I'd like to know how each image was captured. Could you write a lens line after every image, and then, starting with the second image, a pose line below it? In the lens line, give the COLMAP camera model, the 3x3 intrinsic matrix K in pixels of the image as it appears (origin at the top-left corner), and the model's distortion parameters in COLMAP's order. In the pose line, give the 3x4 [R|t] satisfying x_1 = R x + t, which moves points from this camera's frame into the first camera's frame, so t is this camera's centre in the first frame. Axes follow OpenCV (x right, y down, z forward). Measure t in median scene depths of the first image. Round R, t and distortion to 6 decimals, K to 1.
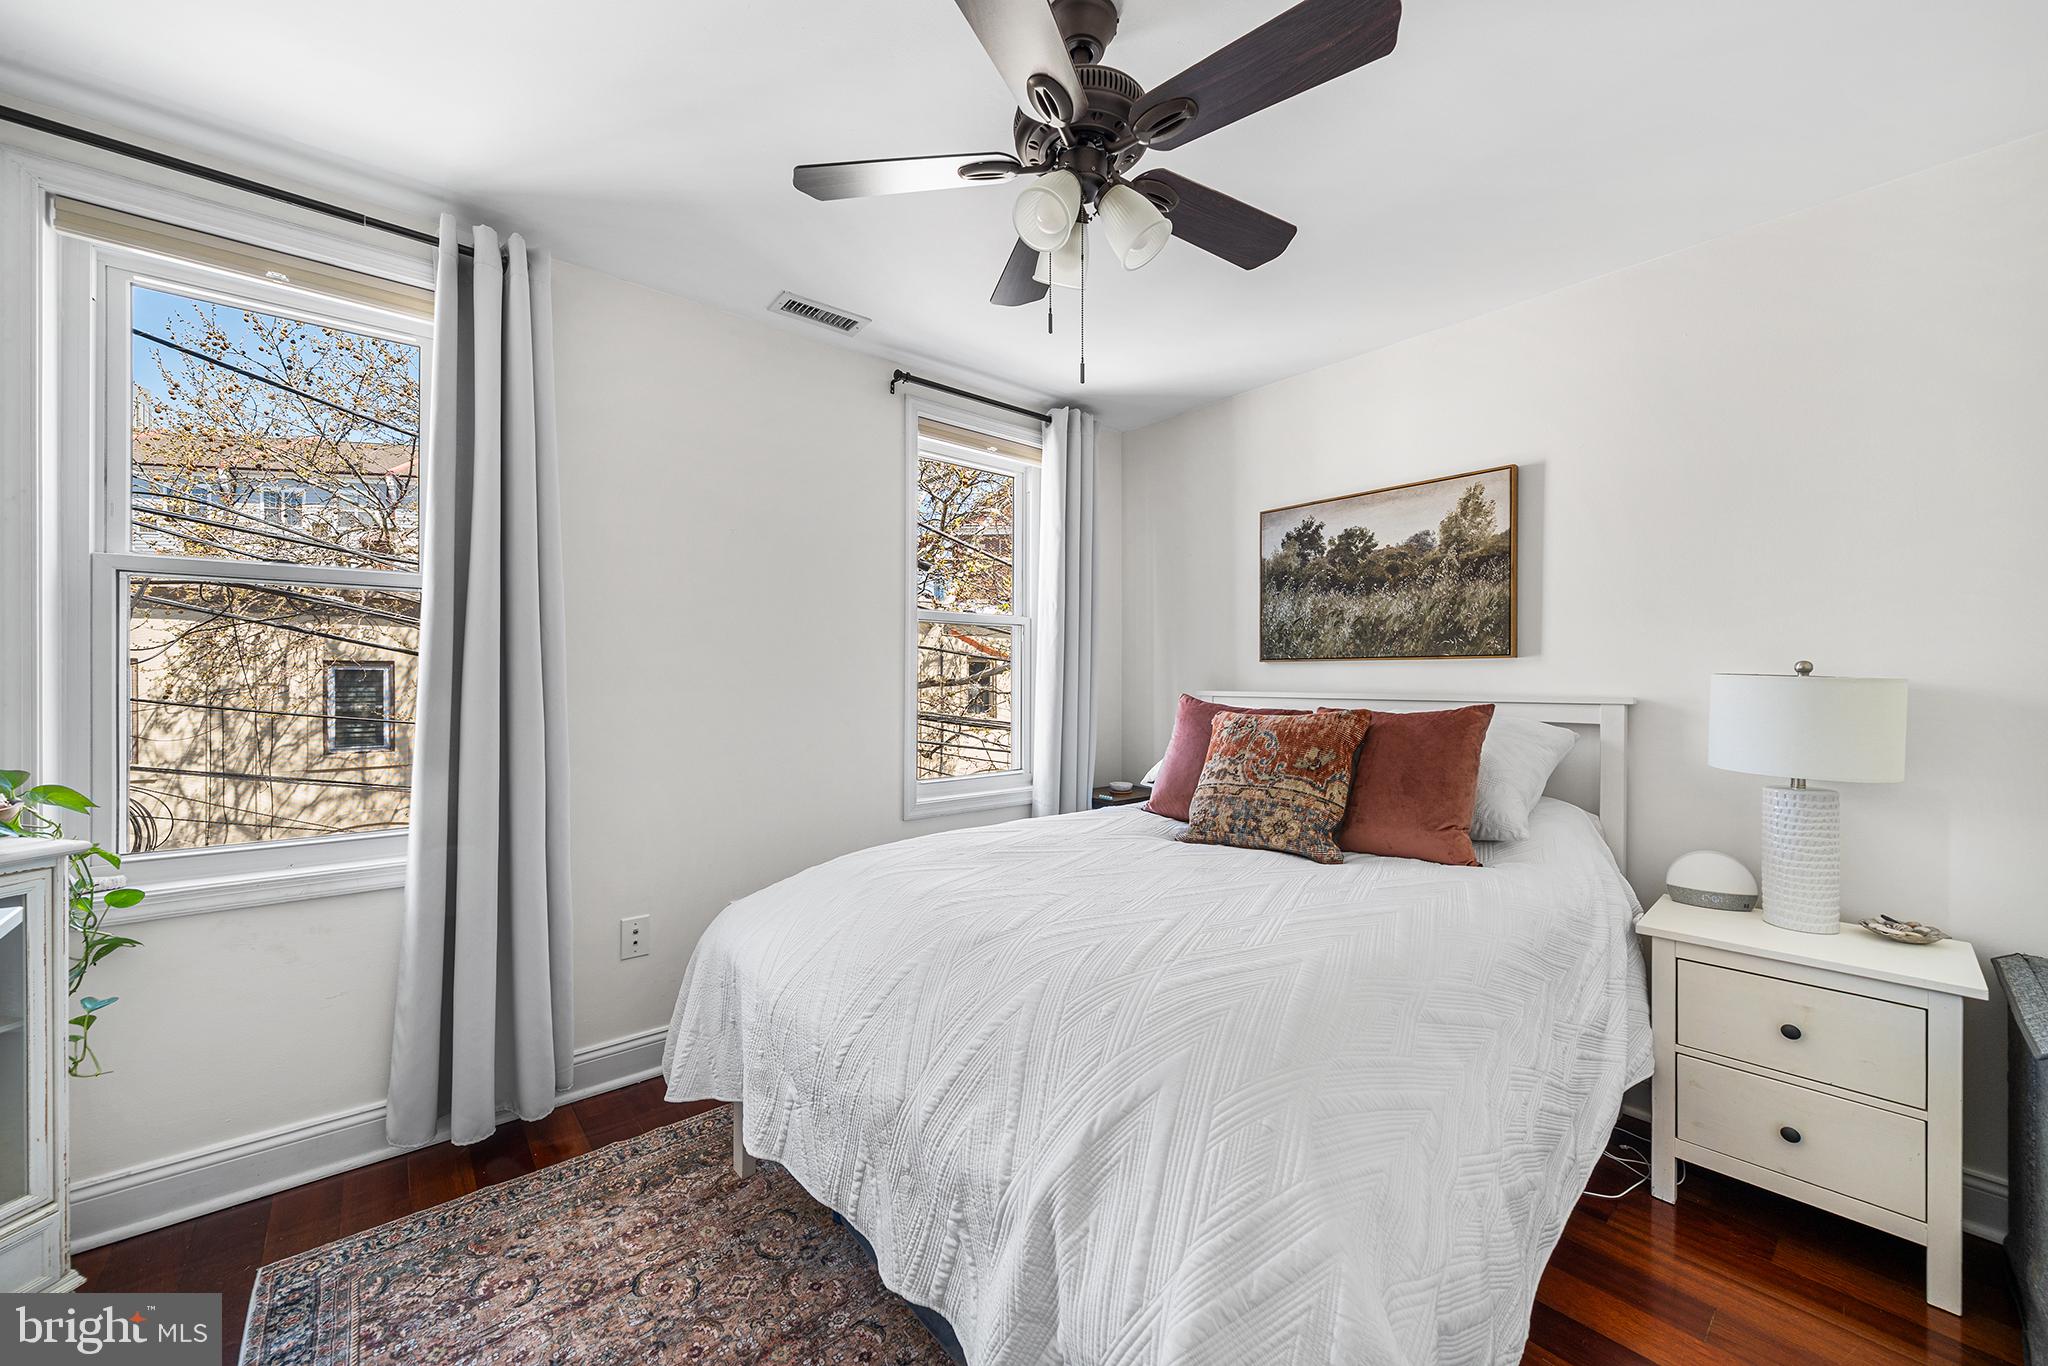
lens RADIAL K [[778.0, 0, 1031.3], [0, 778.0, 678.0], [0, 0, 1]] dist [-0.002603, -0.000043]
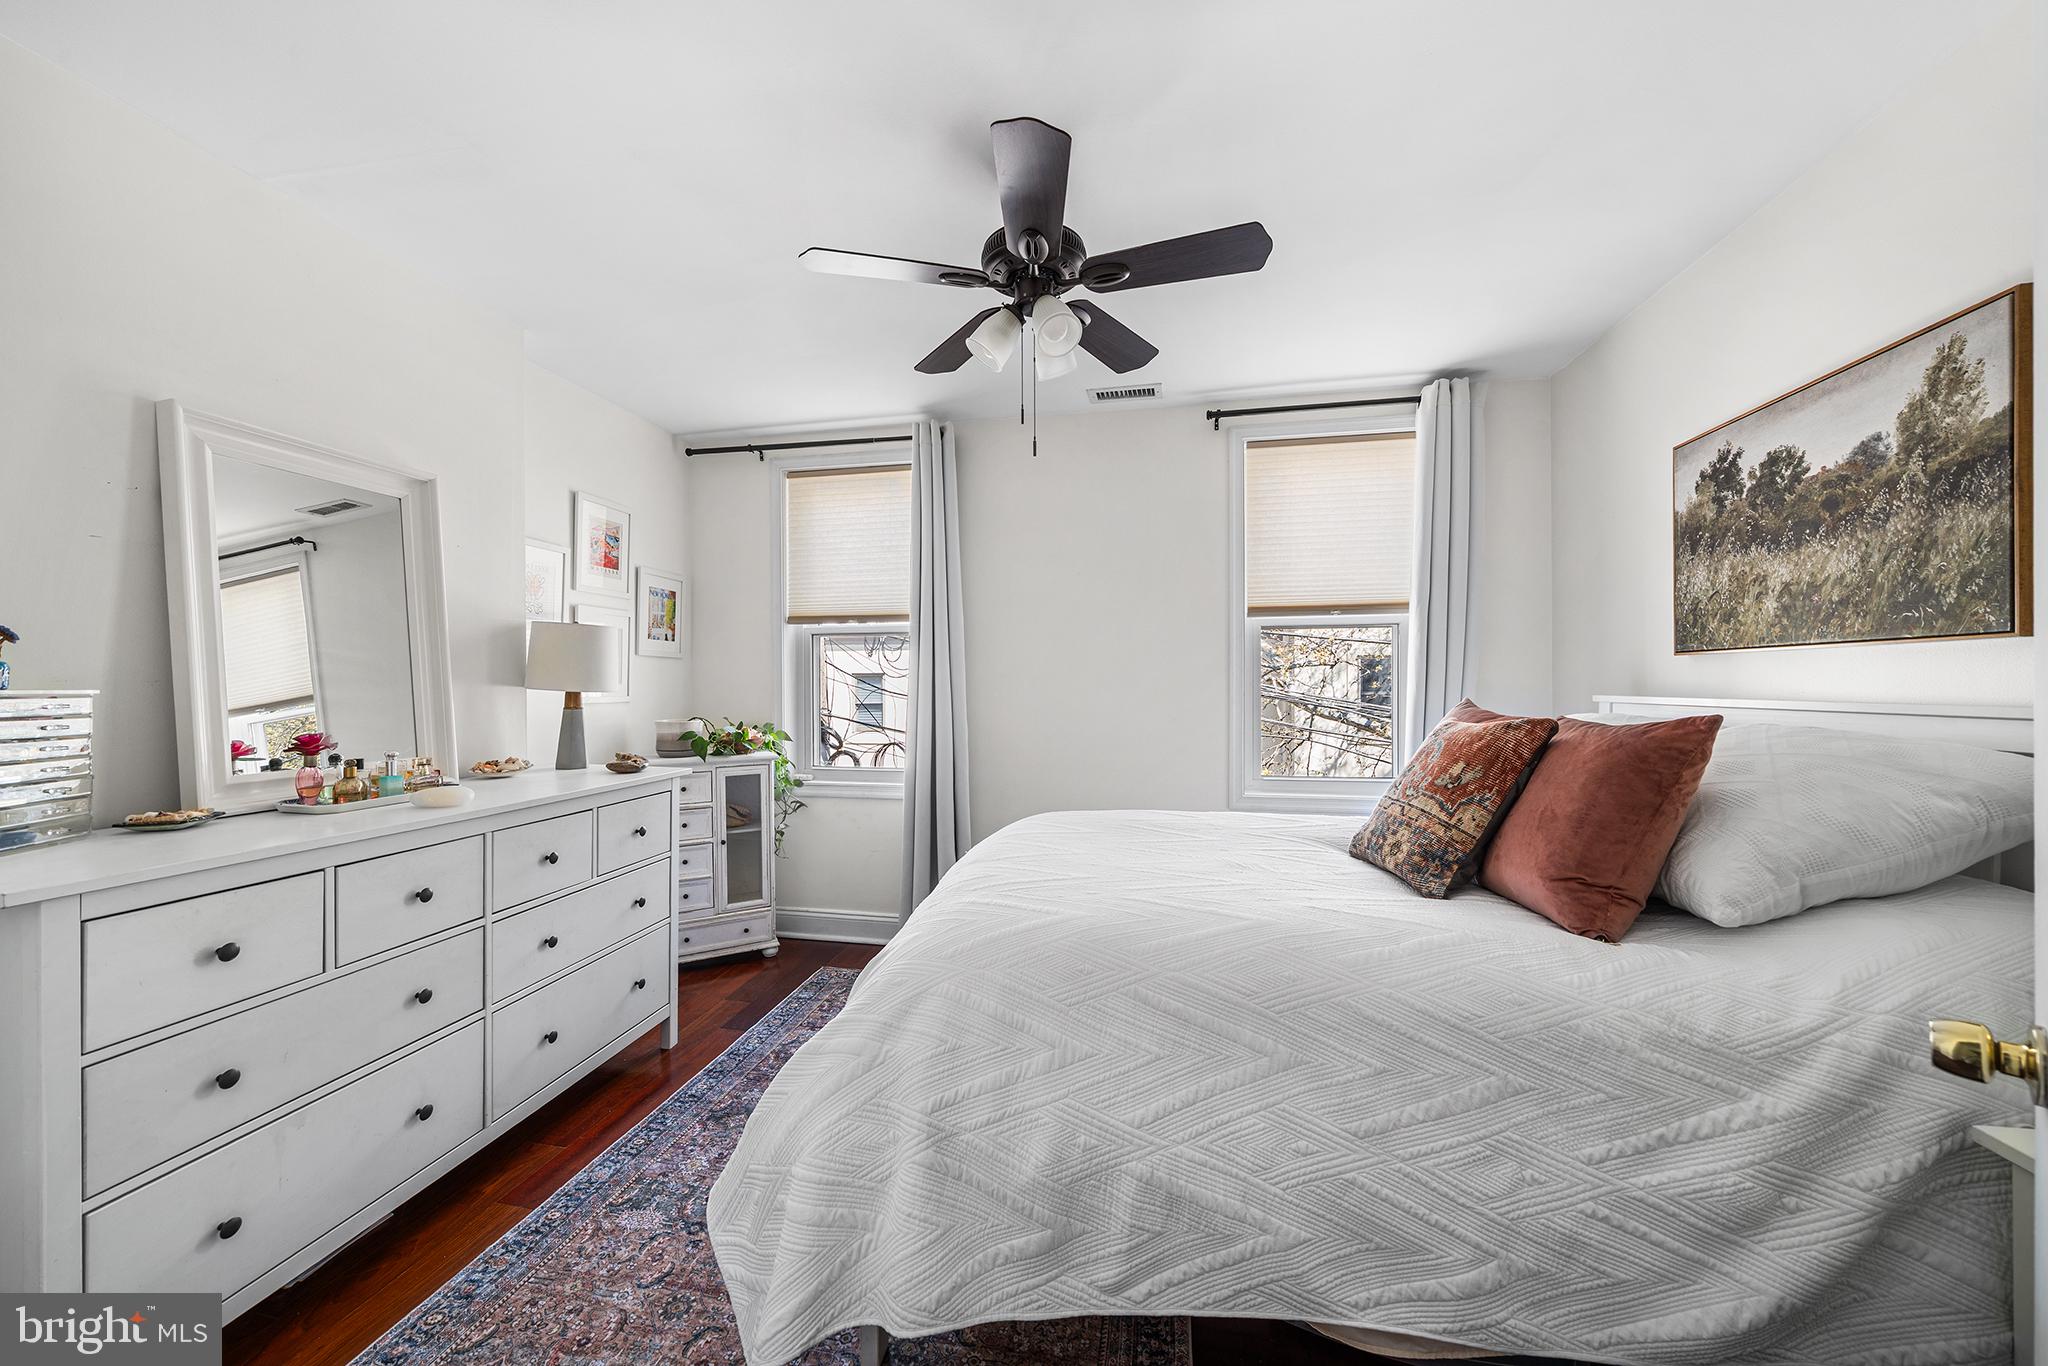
lens RADIAL K [[778.0, 0, 1031.3], [0, 778.0, 678.0], [0, 0, 1]] dist [-0.002603, -0.000043]
pose [[0.604376, -0.009239, -0.796646, 0.570891], [0.004205, 0.999956, -0.008407, 0.003917], [0.796688, 0.001731, 0.604388, 0.104097]]
